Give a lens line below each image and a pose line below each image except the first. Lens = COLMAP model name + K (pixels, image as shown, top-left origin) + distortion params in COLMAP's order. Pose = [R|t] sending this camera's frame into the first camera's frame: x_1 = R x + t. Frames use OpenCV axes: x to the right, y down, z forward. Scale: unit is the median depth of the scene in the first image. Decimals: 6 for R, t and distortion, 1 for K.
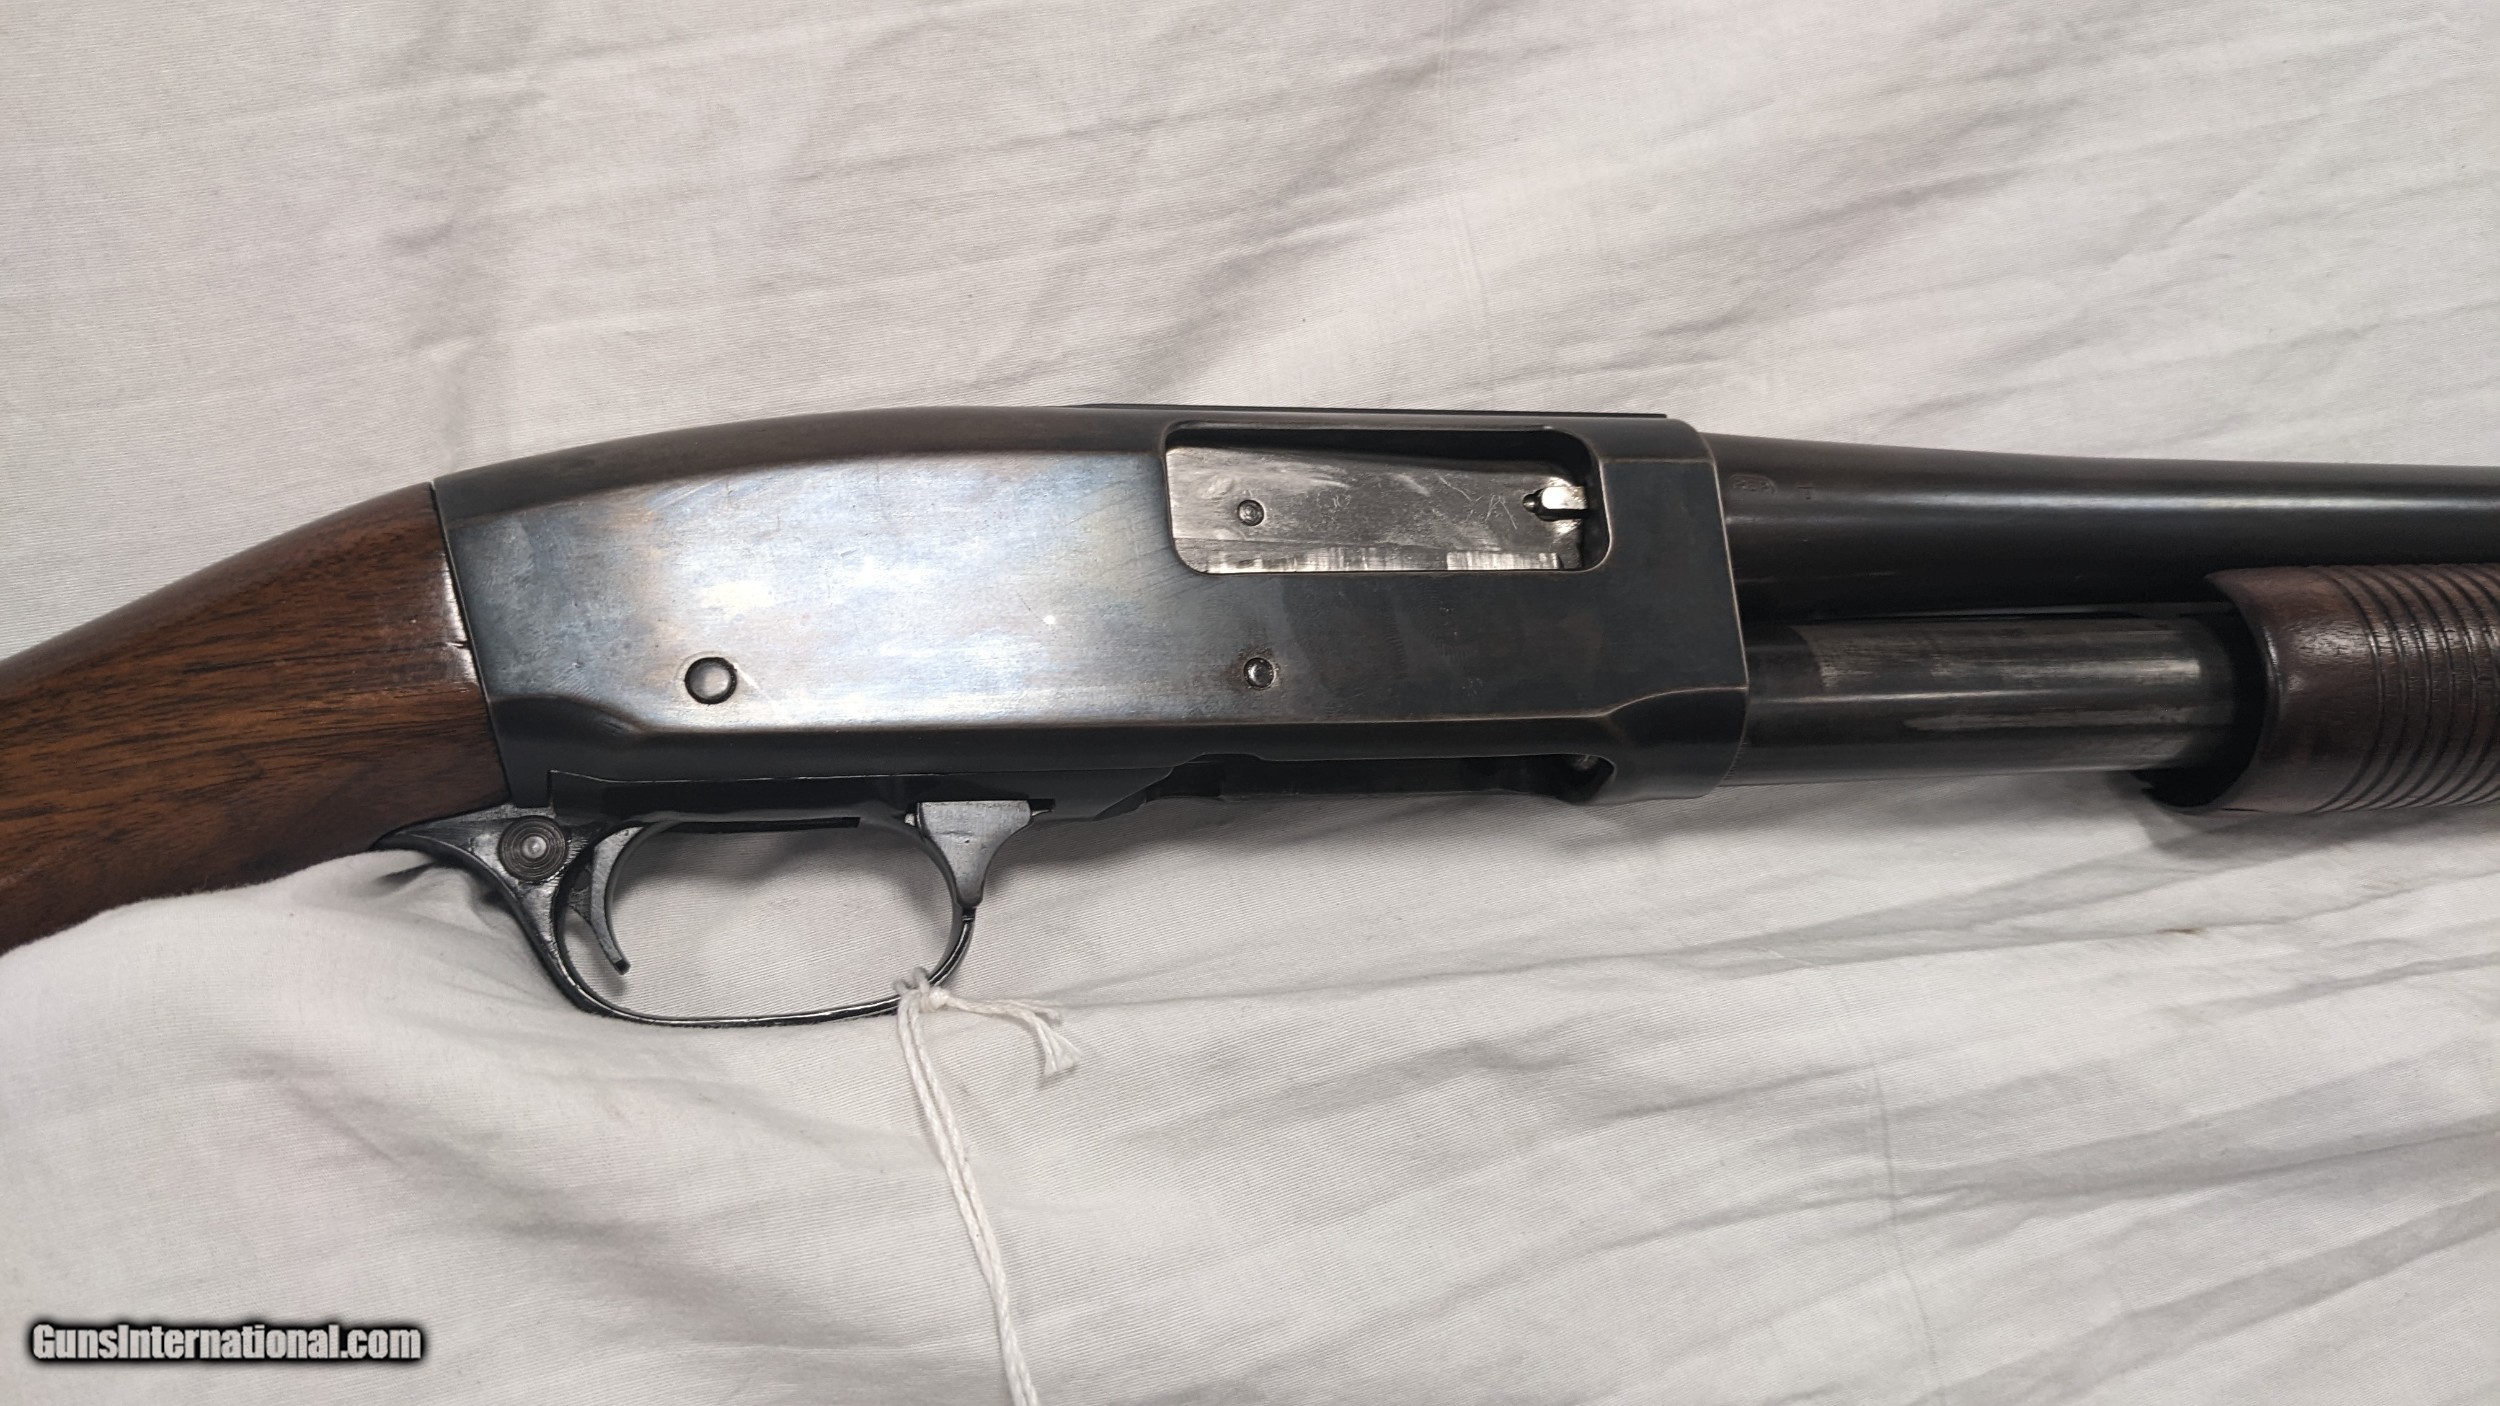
lens RADIAL K [[2145.8, 0, 1250.0], [0, 2145.8, 703.0], [0, 0, 1]] dist [0.039445, -0.126583]
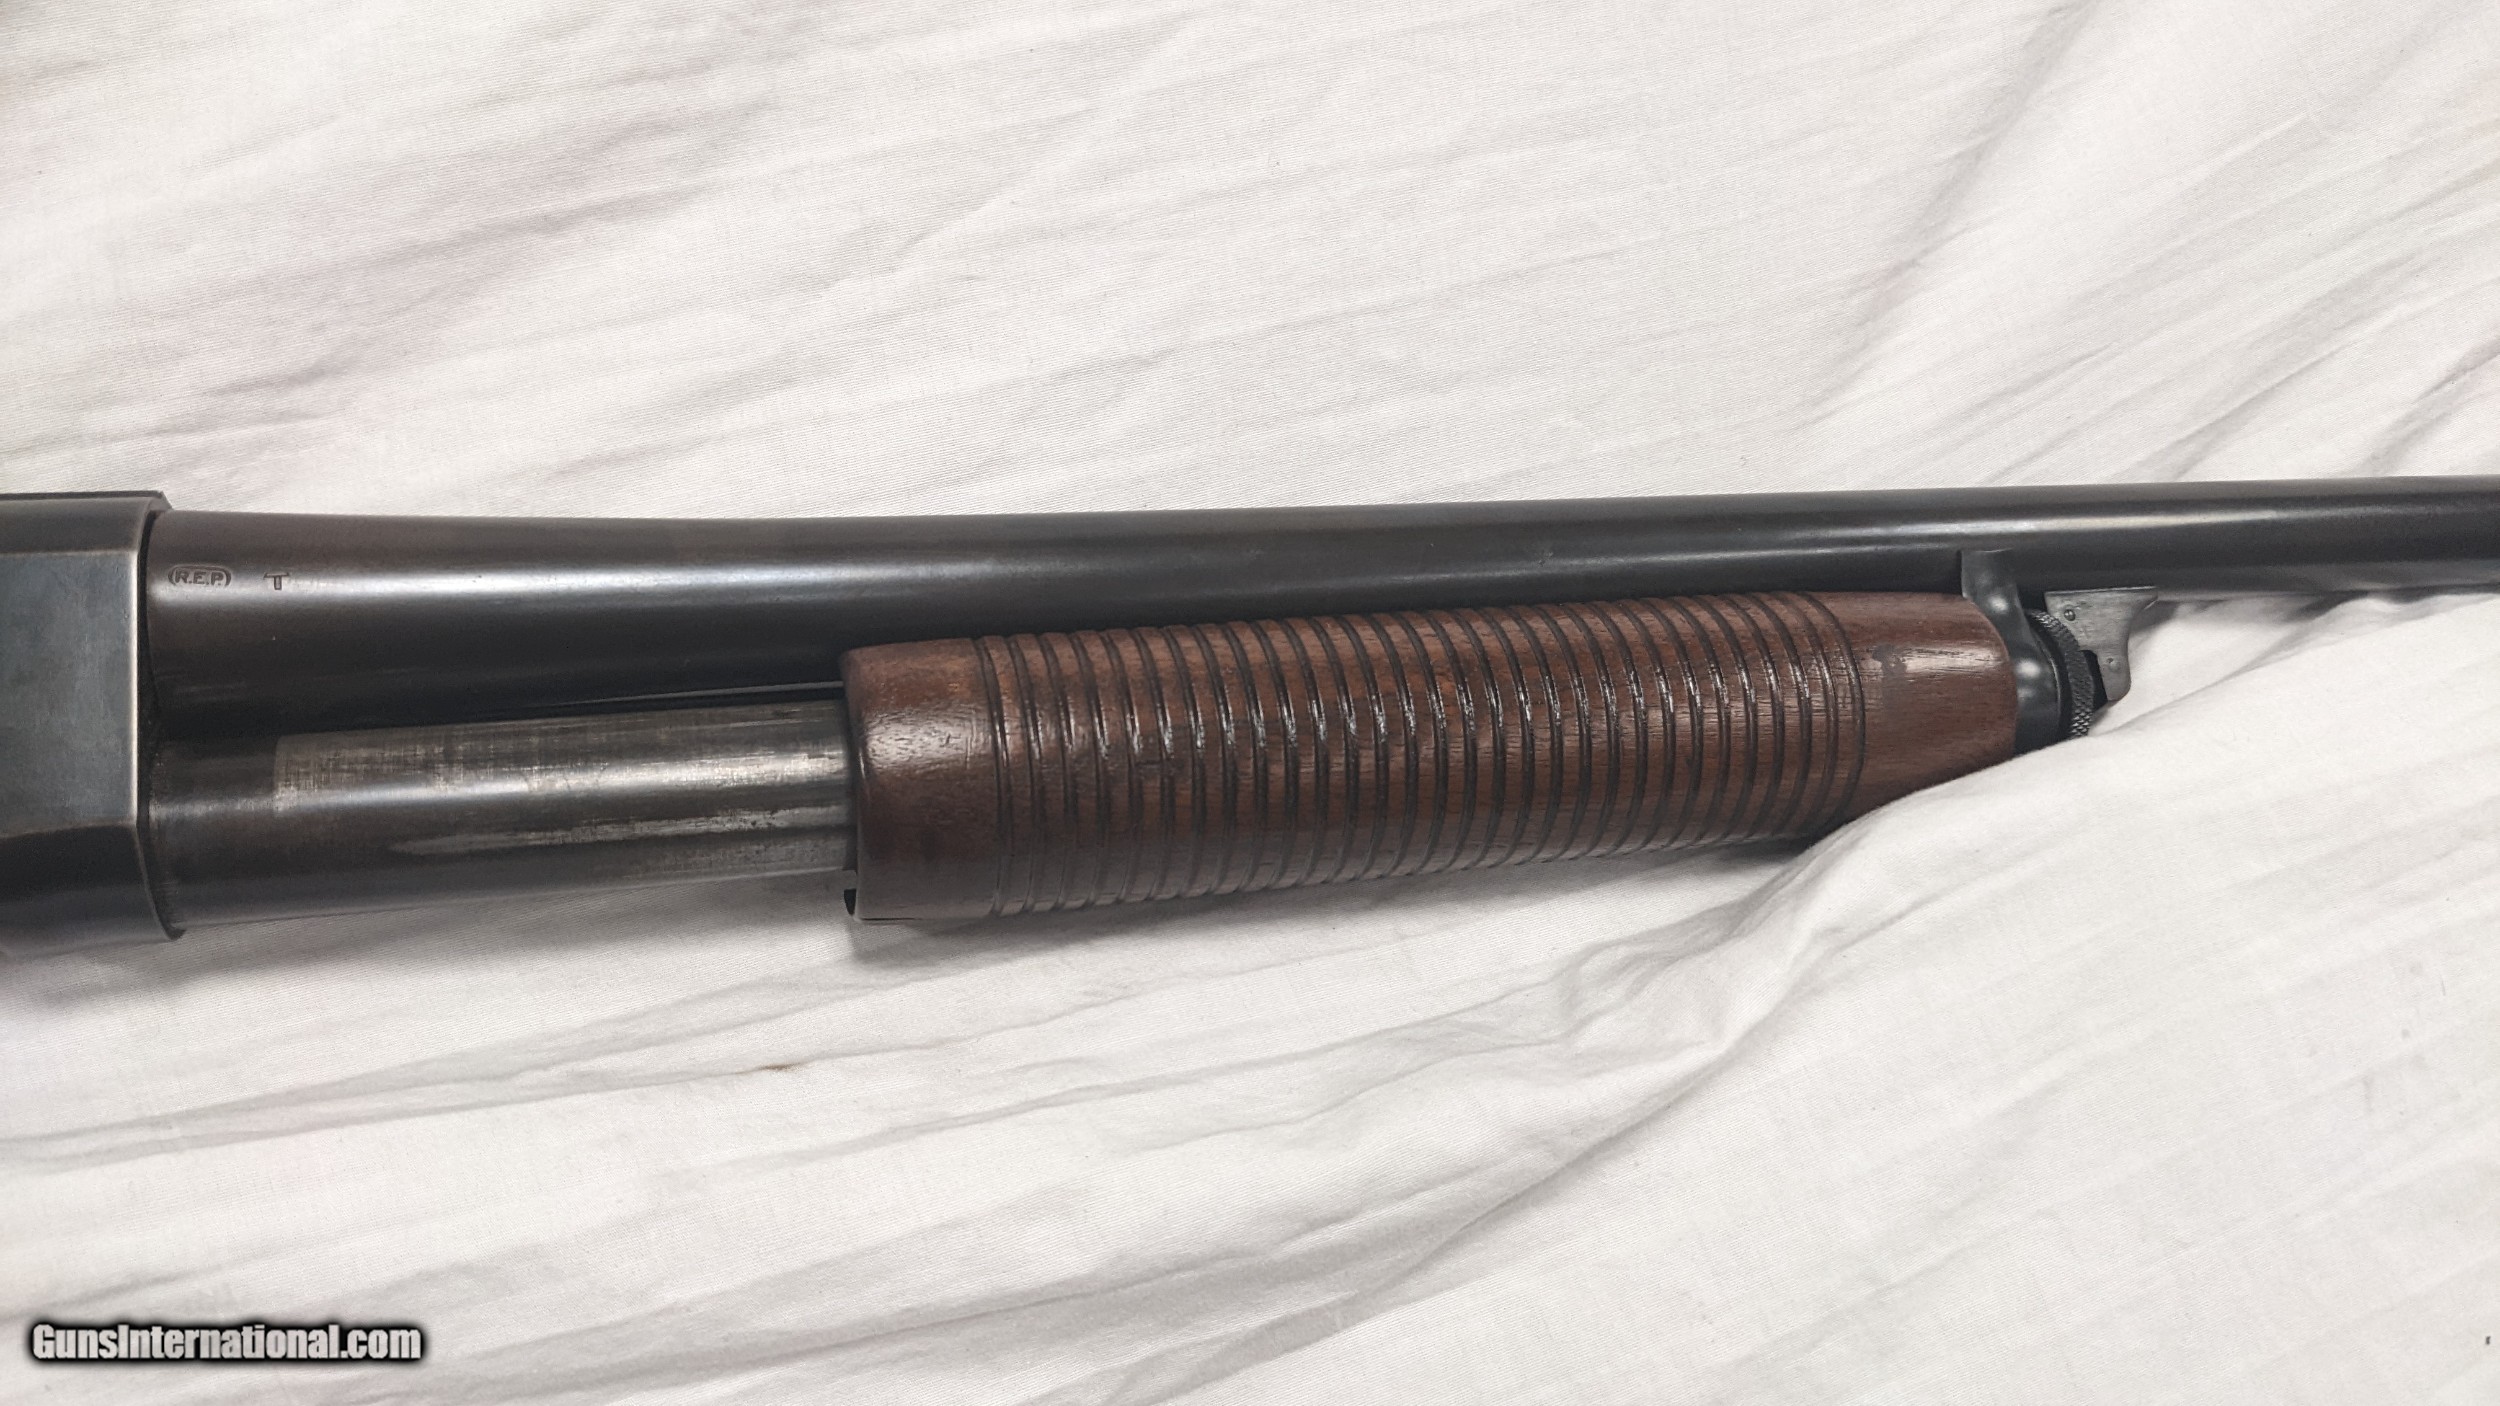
lens RADIAL K [[2116.7, 0, 1257.5], [0, 2116.7, 732.9], [0, 0, 1]] dist [0.047734, -0.115754]
pose [[0.999004, -0.034395, 0.028434, 0.651090], [0.033601, 0.999045, 0.027926, -0.050389], [-0.029367, -0.026943, 0.999206, 0.147654]]
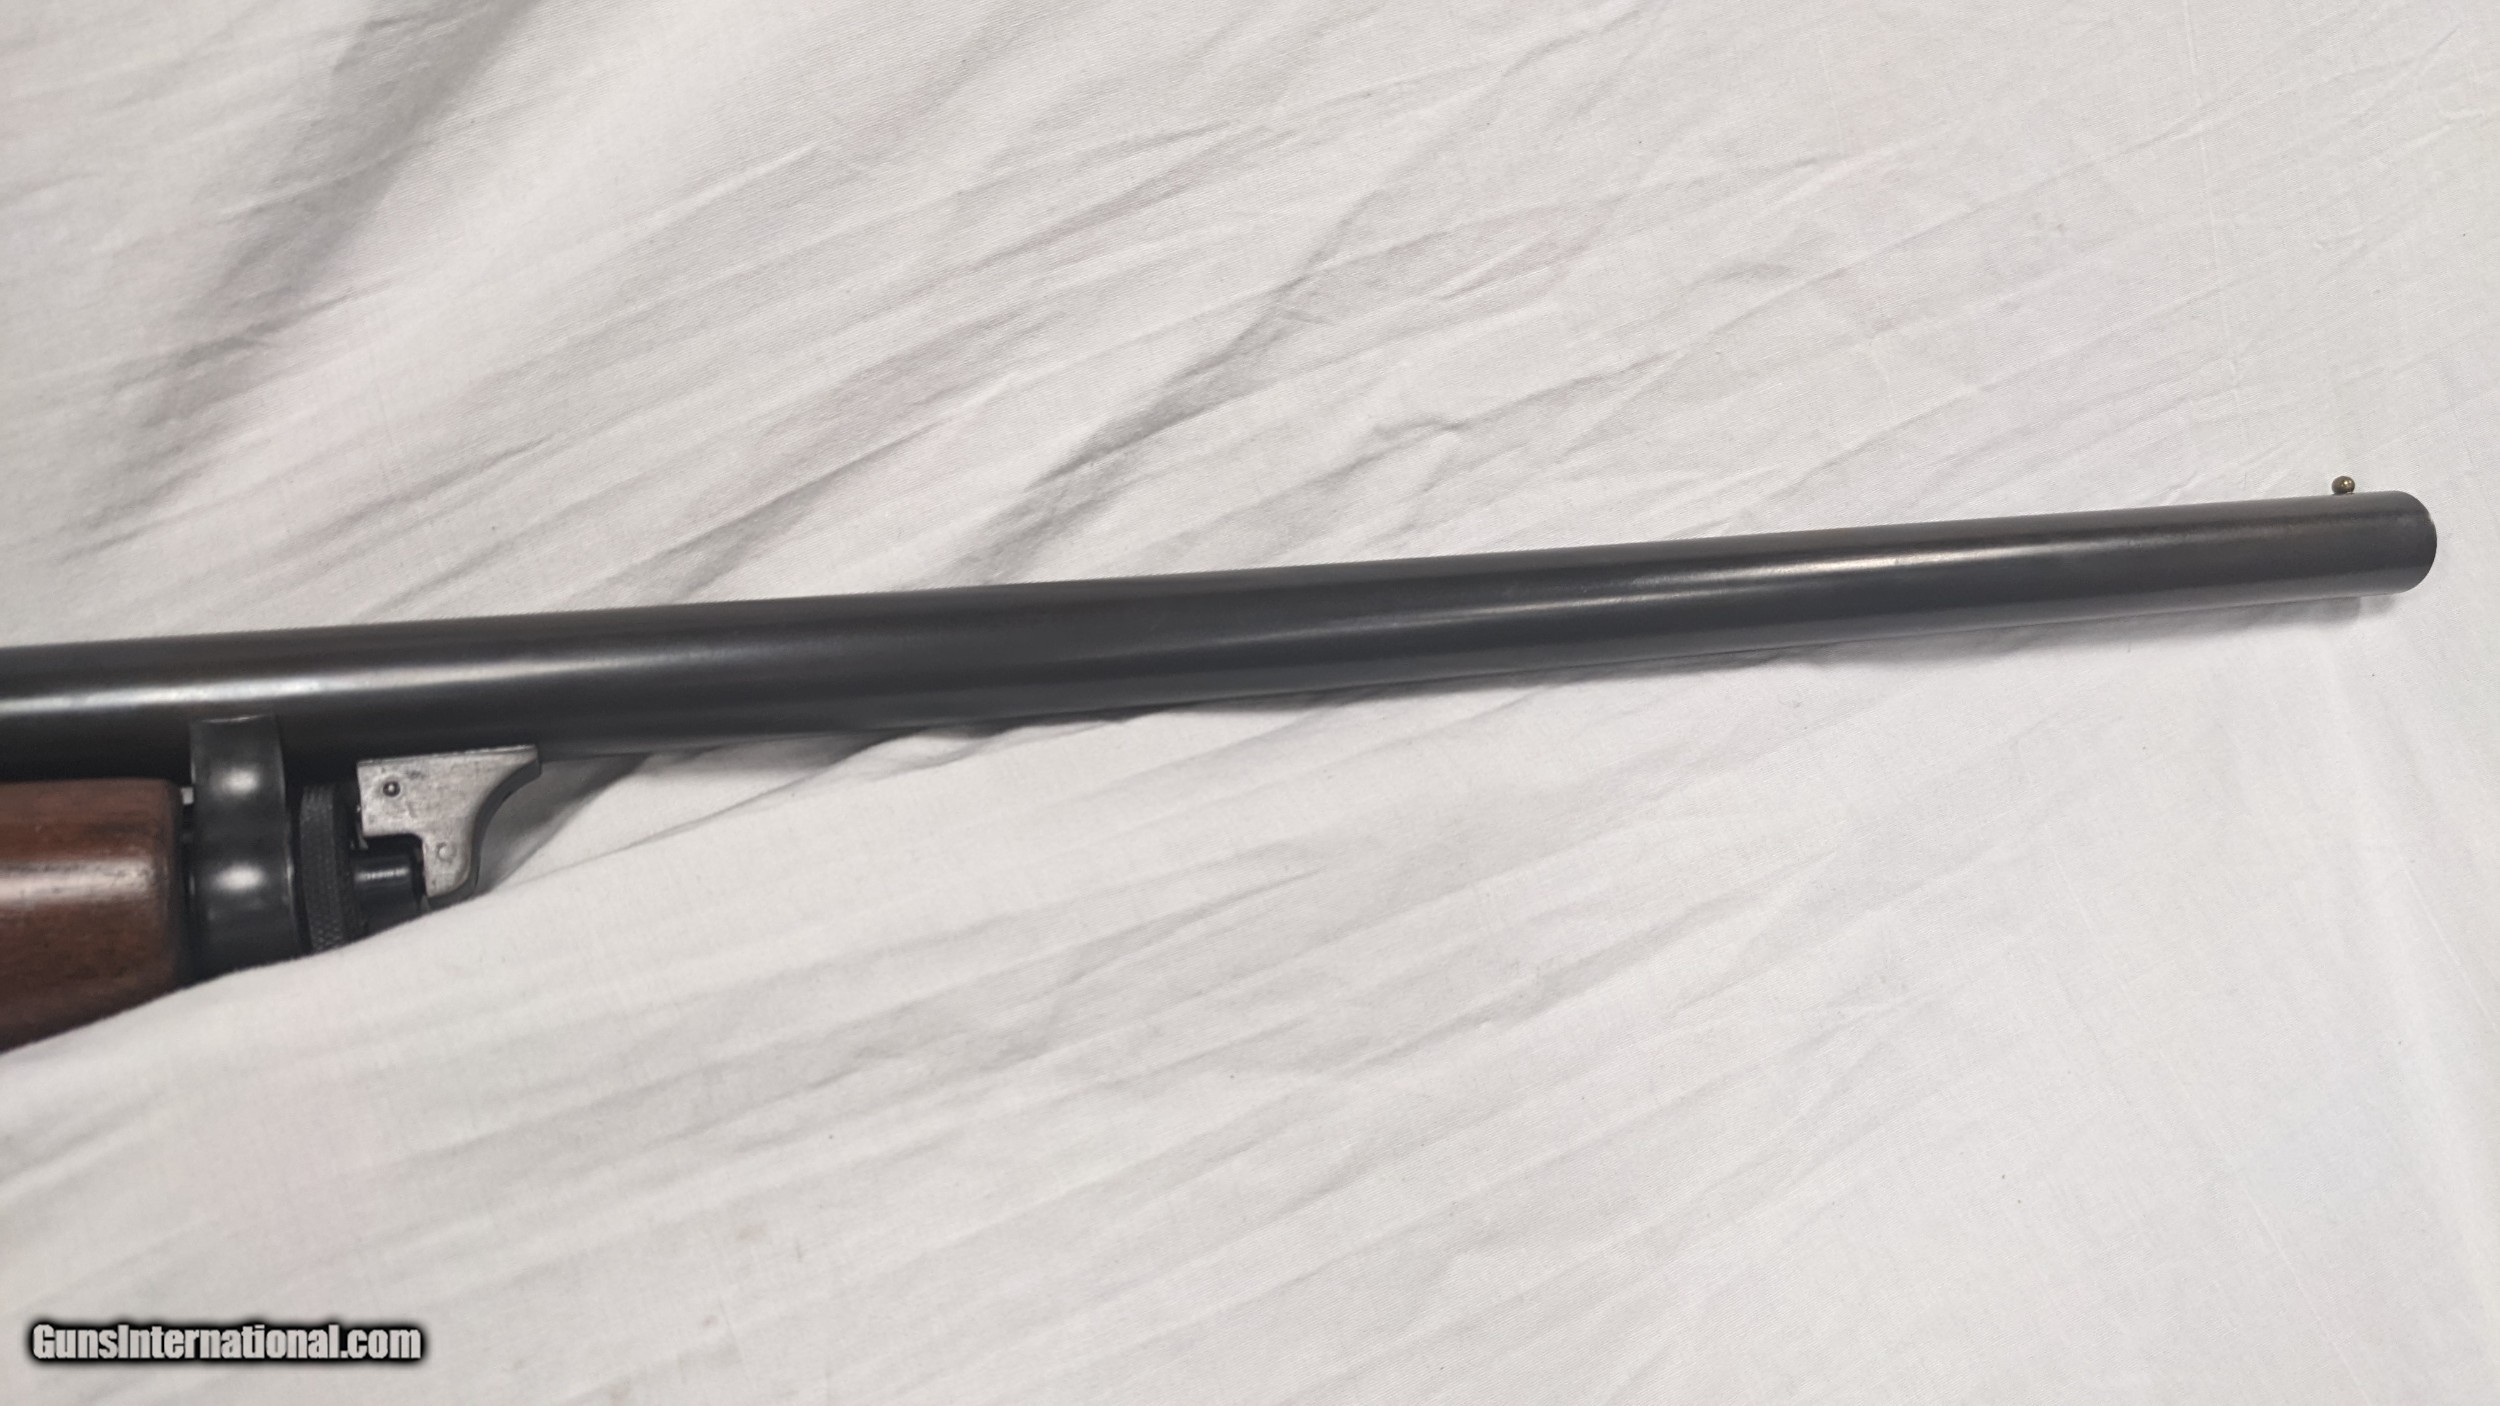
lens RADIAL K [[2116.7, 0, 1257.5], [0, 2116.7, 732.9], [0, 0, 1]] dist [0.047734, -0.115754]
pose [[0.996155, -0.055050, 0.068159, 1.451025], [0.051413, 0.997215, 0.054019, -0.122933], [-0.070943, -0.050307, 0.996211, 0.349612]]
